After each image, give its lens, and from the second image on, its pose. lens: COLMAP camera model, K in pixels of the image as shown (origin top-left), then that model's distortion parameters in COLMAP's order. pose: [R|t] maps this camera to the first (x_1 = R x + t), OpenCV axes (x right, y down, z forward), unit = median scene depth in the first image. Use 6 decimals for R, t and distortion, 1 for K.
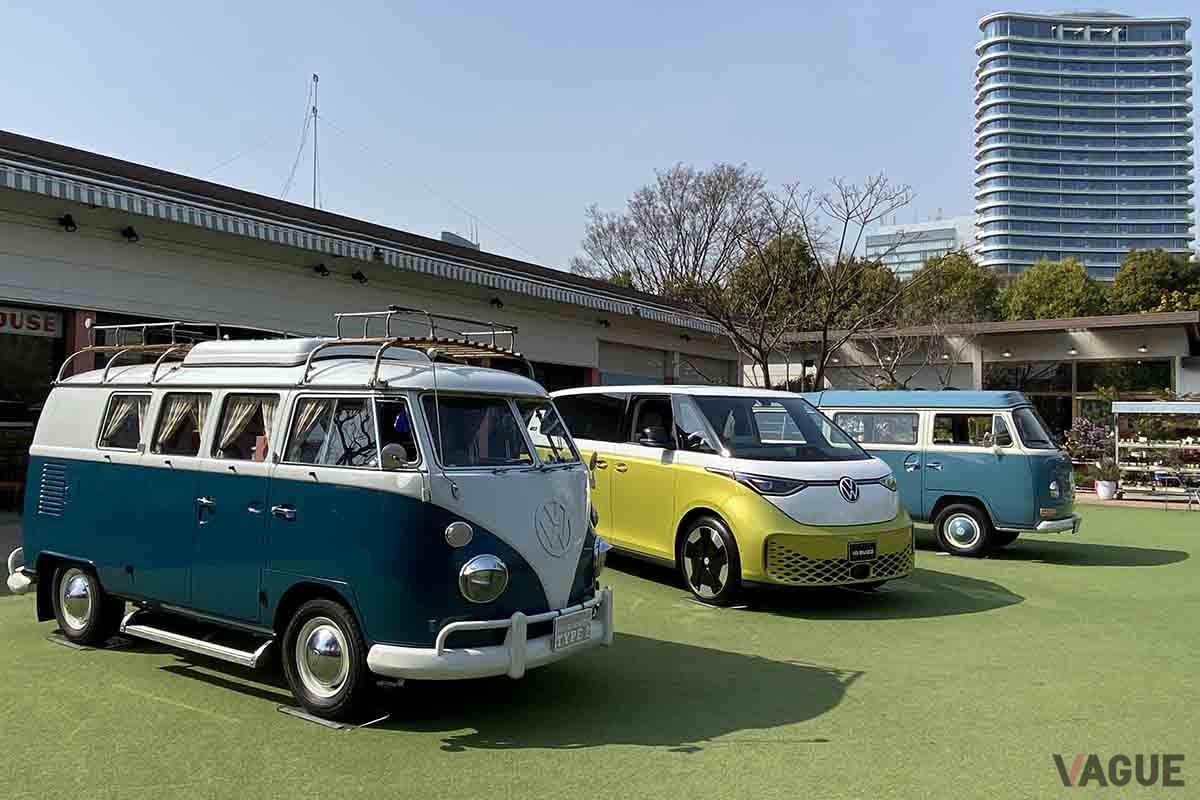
lens RADIAL K [[898.4, 0, 600.0], [0, 898.4, 400.0], [0, 0, 1]] dist [0.071180, -0.095800]
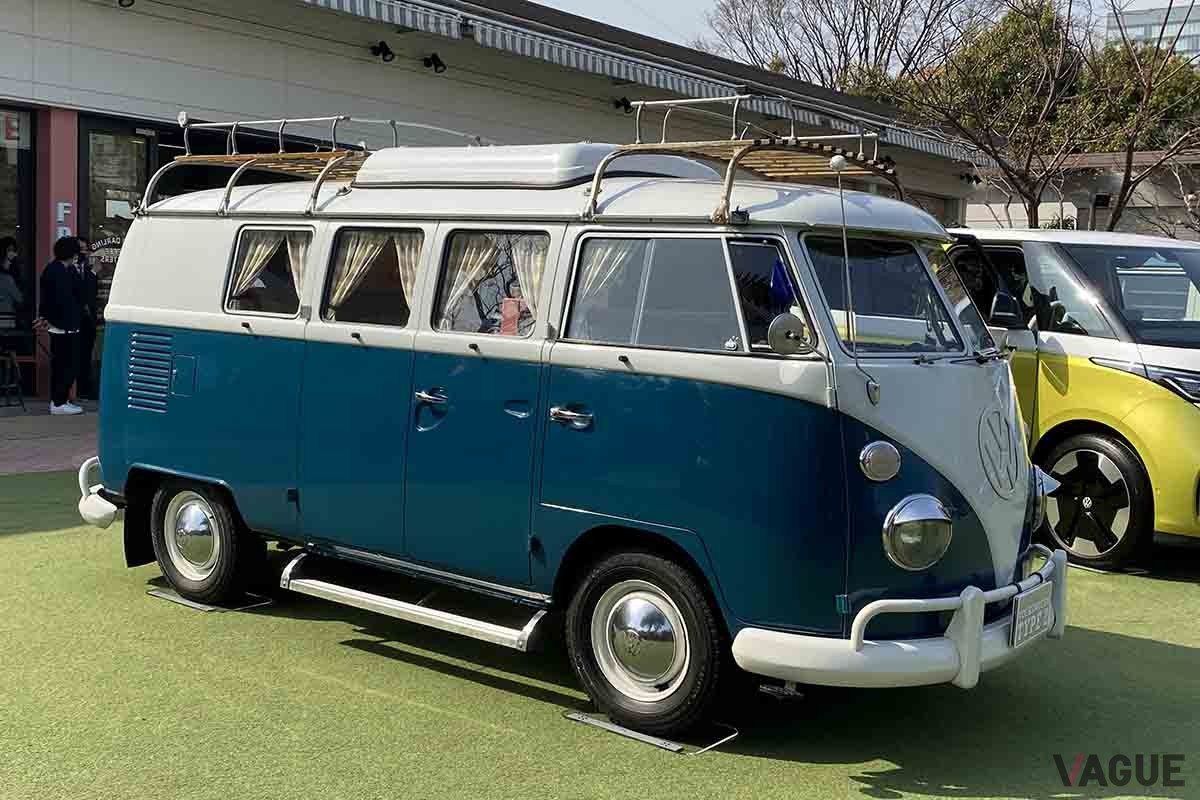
lens RADIAL K [[1269.2, 0, 600.0], [0, 1269.2, 400.0], [0, 0, 1]] dist [0.150371, -0.480793]
pose [[0.998224, 0.020538, -0.055919, -0.253972], [-0.014058, 0.993394, 0.113892, 0.008263], [0.057889, -0.112904, 0.991918, 0.101960]]
